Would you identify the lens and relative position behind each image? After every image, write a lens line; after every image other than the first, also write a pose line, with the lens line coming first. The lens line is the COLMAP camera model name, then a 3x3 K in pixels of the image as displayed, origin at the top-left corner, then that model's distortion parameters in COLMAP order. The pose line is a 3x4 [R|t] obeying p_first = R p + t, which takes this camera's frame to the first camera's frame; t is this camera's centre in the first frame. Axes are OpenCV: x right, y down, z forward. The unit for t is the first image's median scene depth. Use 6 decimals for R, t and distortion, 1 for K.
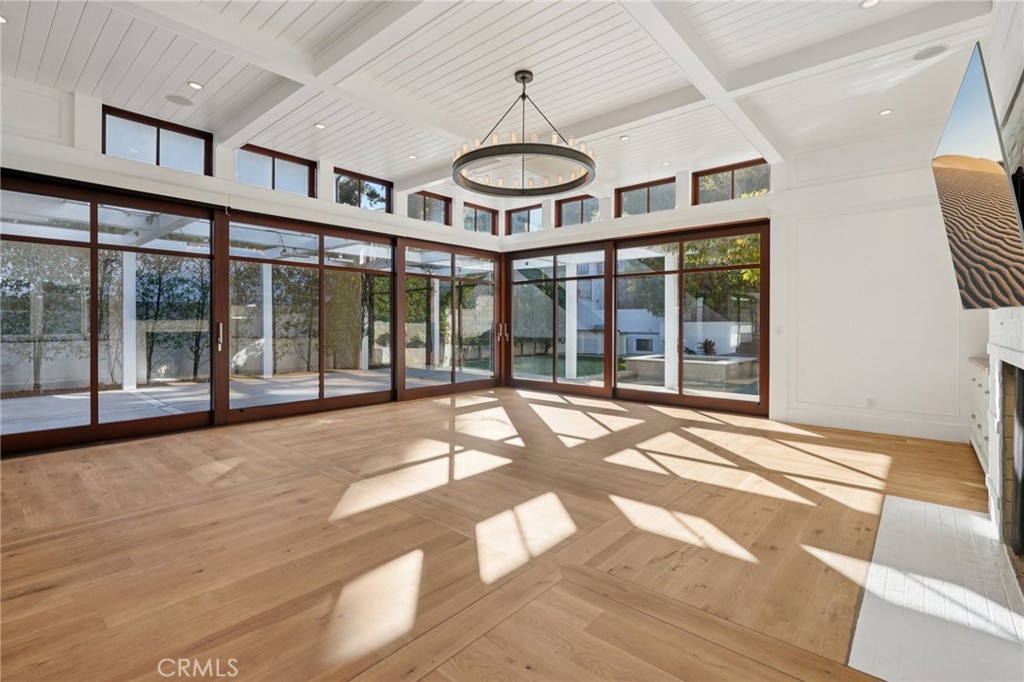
lens RADIAL K [[473.9, 0, 513.5], [0, 473.9, 325.0], [0, 0, 1]] dist [-0.001420, 0.000047]
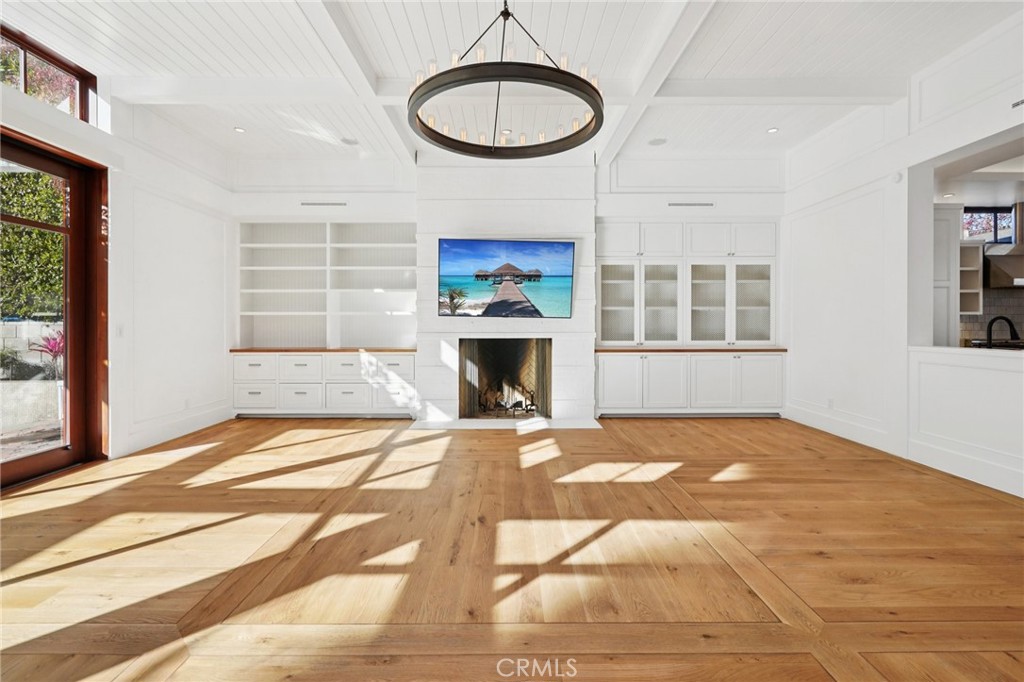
lens RADIAL K [[473.9, 0, 513.5], [0, 473.9, 325.0], [0, 0, 1]] dist [-0.001420, 0.000047]
pose [[-0.663861, -0.001514, 0.747854, -0.553491], [-0.000132, 0.999998, 0.001907, 0.000793], [-0.747856, 0.001167, -0.663860, 1.526058]]
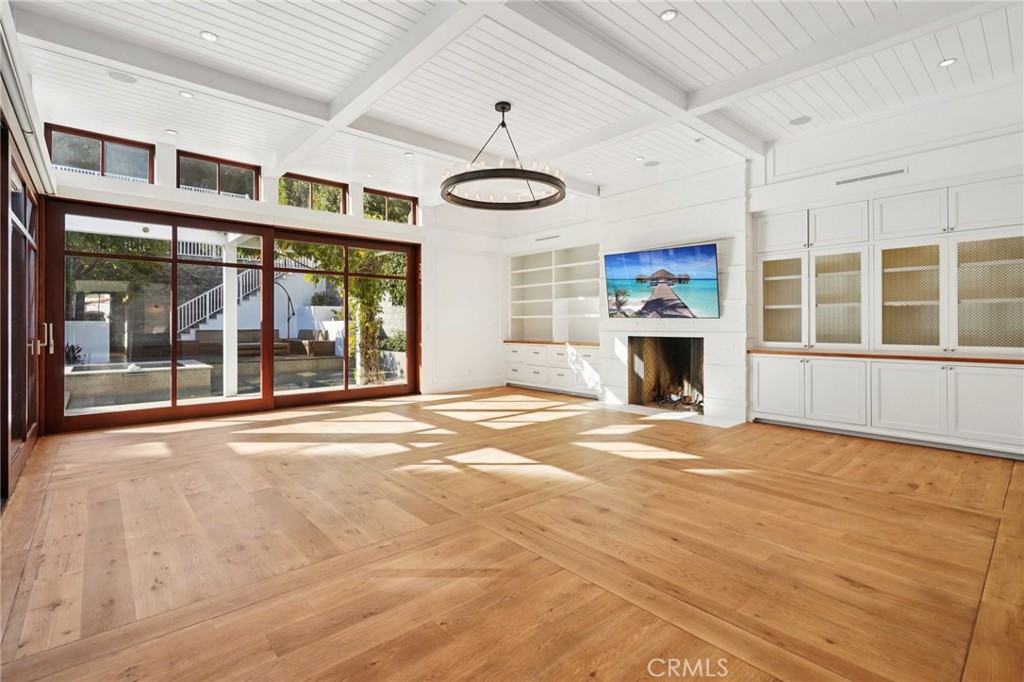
lens RADIAL K [[473.9, 0, 513.5], [0, 473.9, 325.0], [0, 0, 1]] dist [-0.001420, 0.000047]
pose [[0.124412, -0.002110, 0.992228, -1.139687], [0.001659, 0.999997, 0.001918, 0.000064], [-0.992229, 0.001408, 0.124415, 0.861197]]
